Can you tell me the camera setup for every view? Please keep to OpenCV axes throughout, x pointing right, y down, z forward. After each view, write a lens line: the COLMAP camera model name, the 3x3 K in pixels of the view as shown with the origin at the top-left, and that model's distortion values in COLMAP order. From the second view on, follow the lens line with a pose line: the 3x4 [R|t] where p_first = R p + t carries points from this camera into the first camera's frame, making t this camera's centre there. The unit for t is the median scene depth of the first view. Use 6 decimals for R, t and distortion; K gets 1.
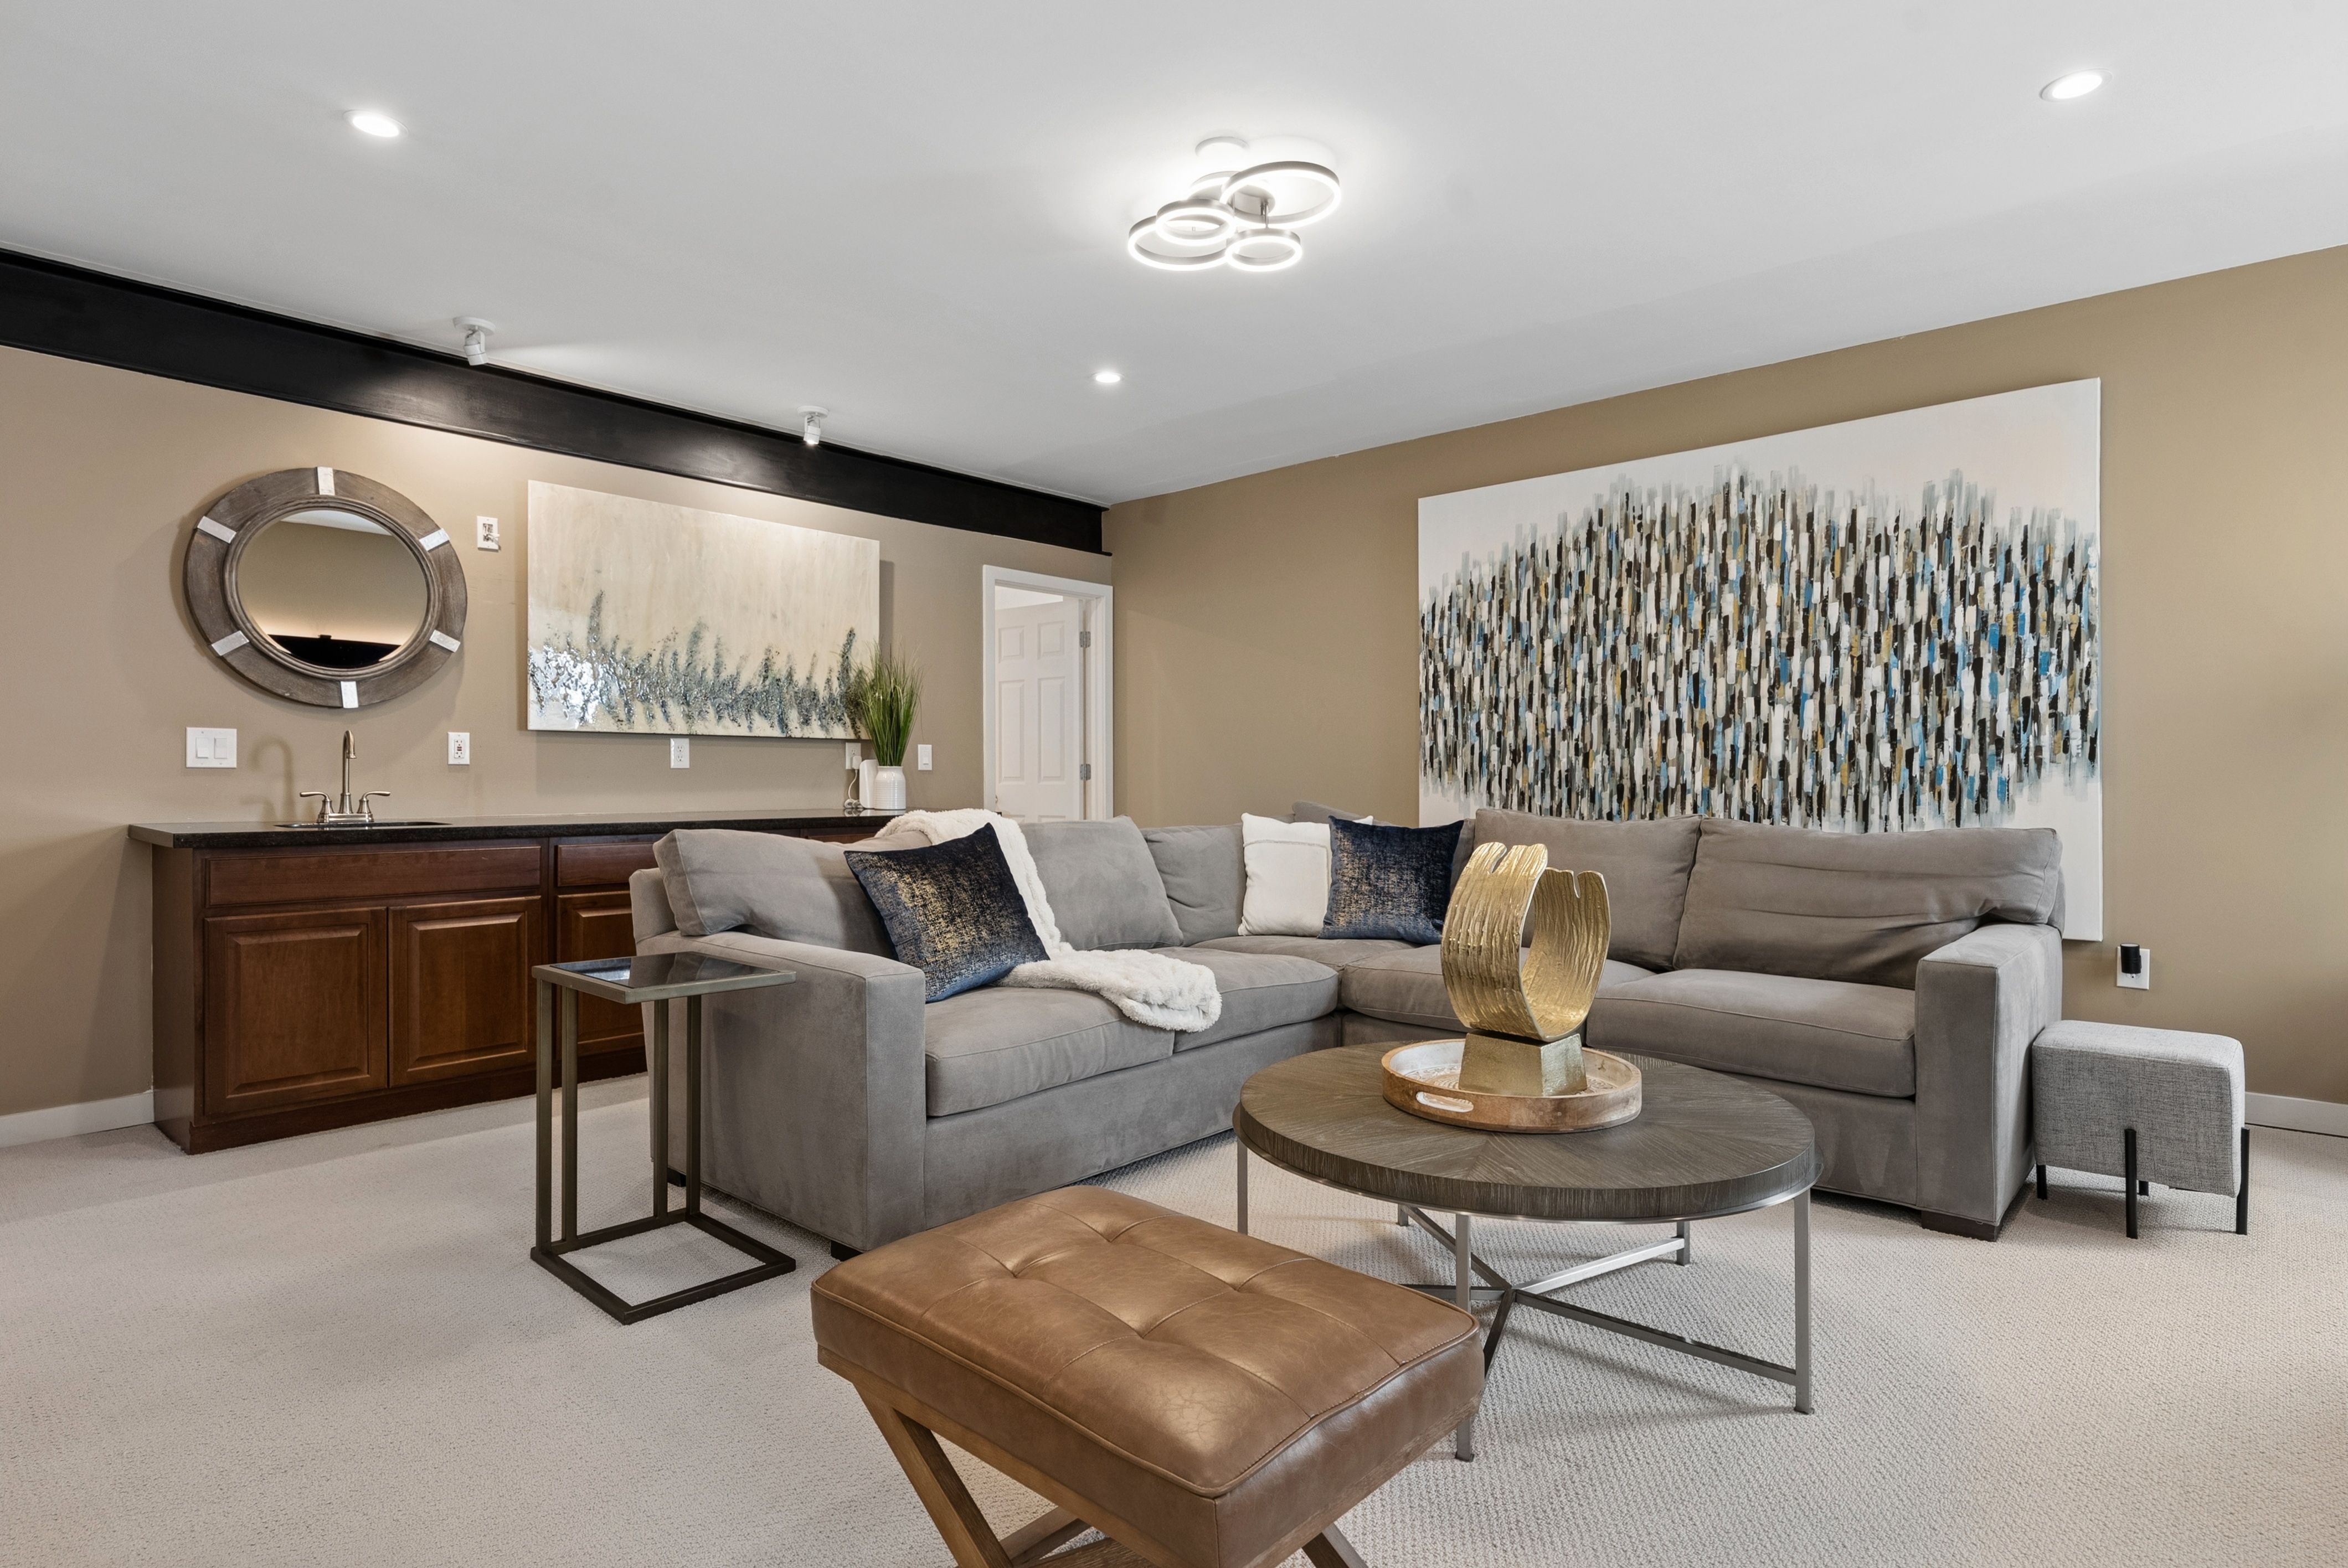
lens RADIAL K [[1209.7, 0, 1173.3], [0, 1209.7, 784.9], [0, 0, 1]] dist [0.002085, 0.000045]
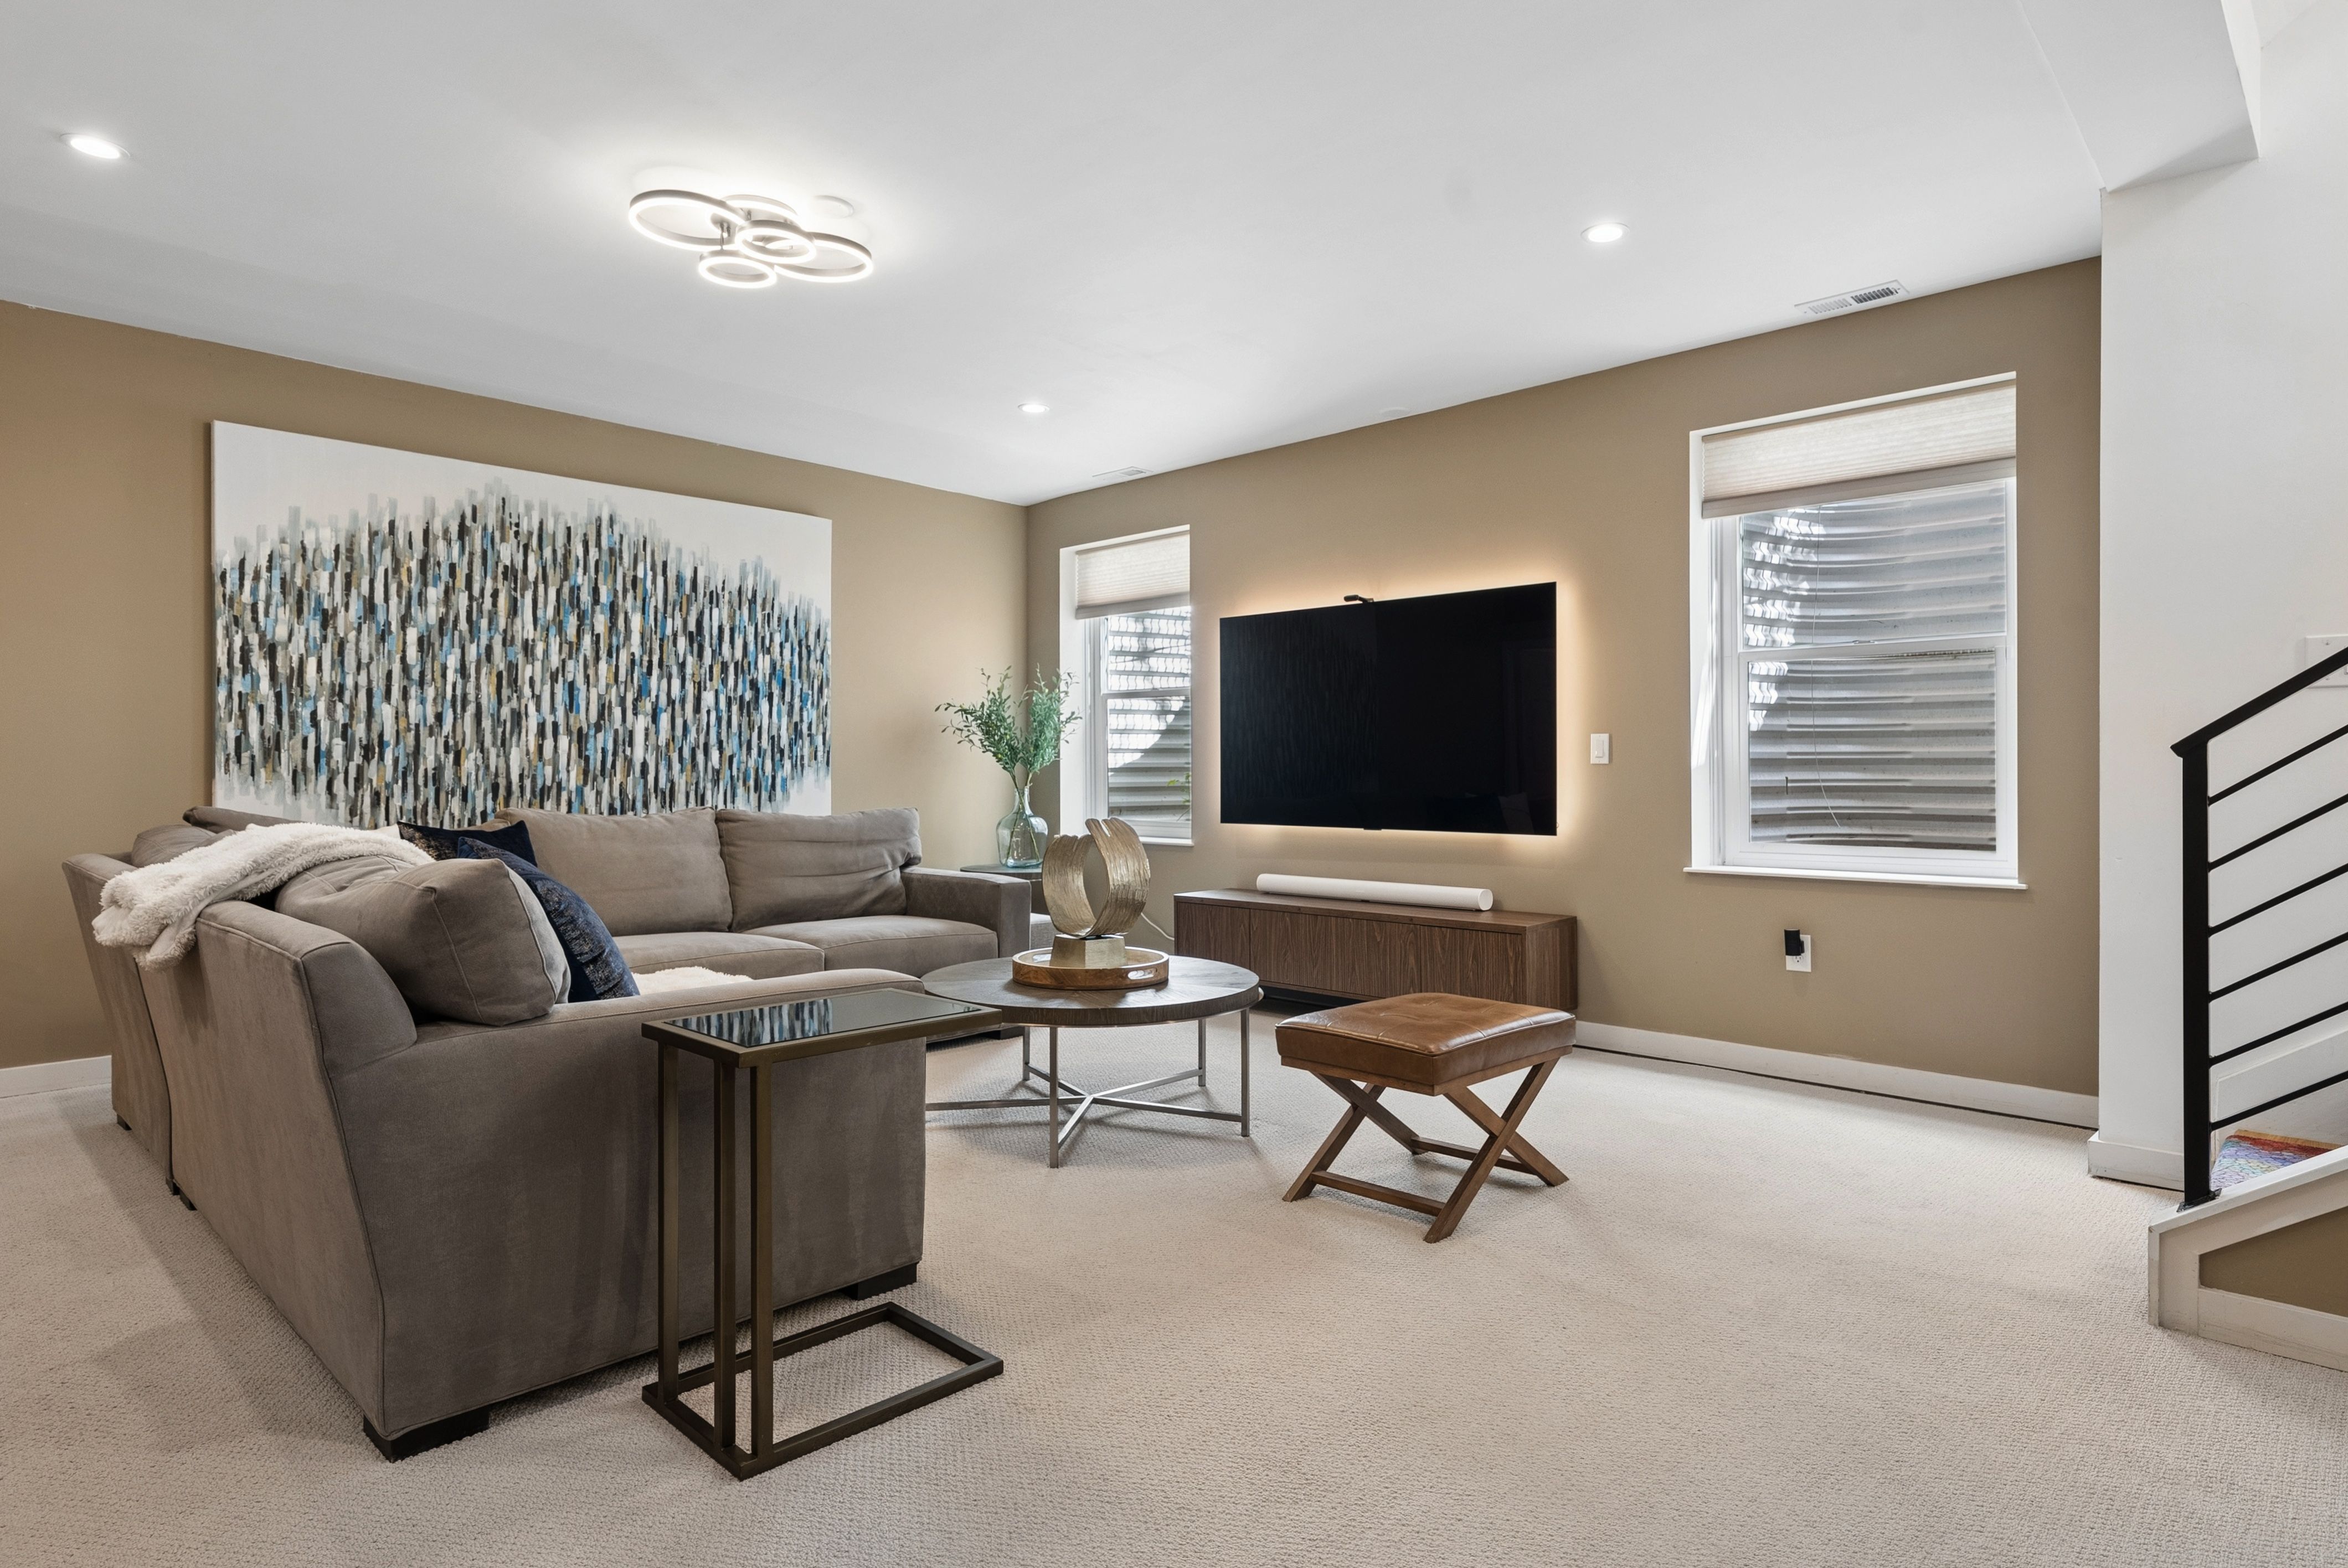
lens RADIAL K [[1280.6, 0, 1182.7], [0, 1280.6, 768.4], [0, 0, 1]] dist [0.002945, -0.001063]
pose [[0.031158, 0.005963, 0.999497, -0.715373], [0.004133, 0.999973, -0.006094, -0.003673], [-0.999506, 0.004321, 0.031132, 0.410169]]
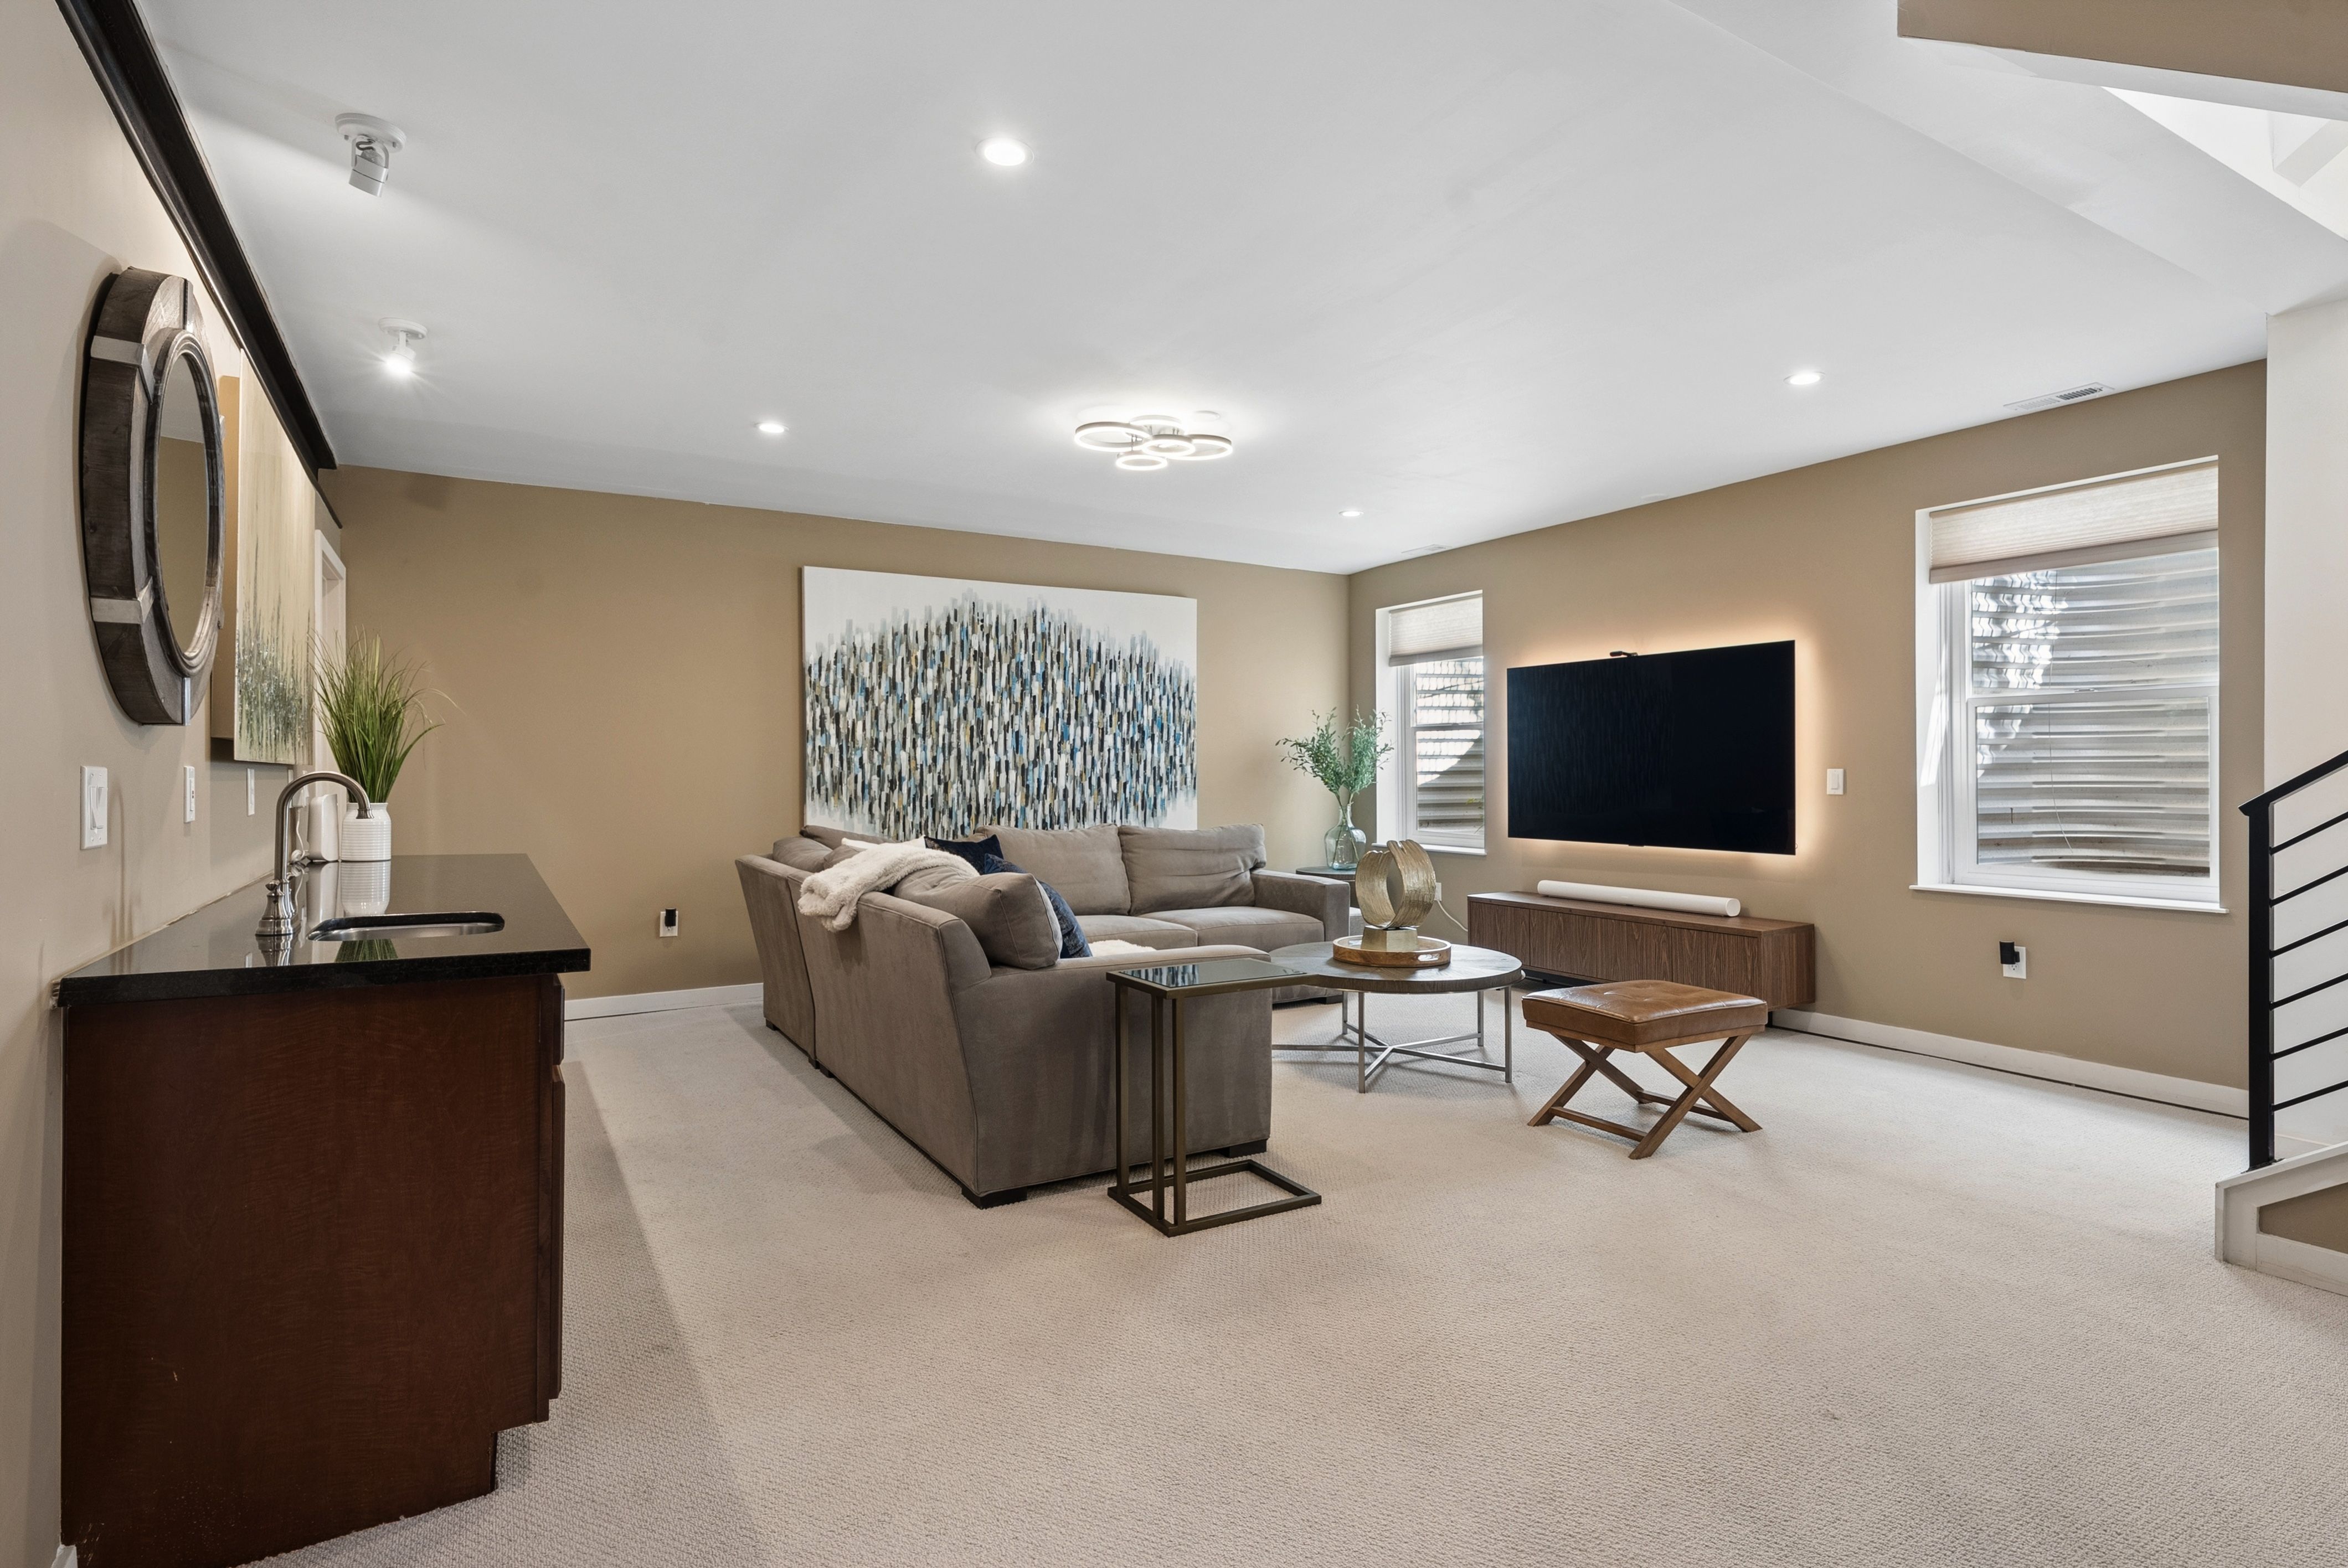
lens RADIAL K [[1200.7, 0, 1179.1], [0, 1200.7, 773.0], [0, 0, 1]] dist [0.000103, -0.000548]
pose [[0.296872, -0.000577, 0.954917, -0.952059], [0.005733, 0.999983, -0.001178, -0.036501], [-0.954900, 0.005824, 0.296870, 0.358638]]
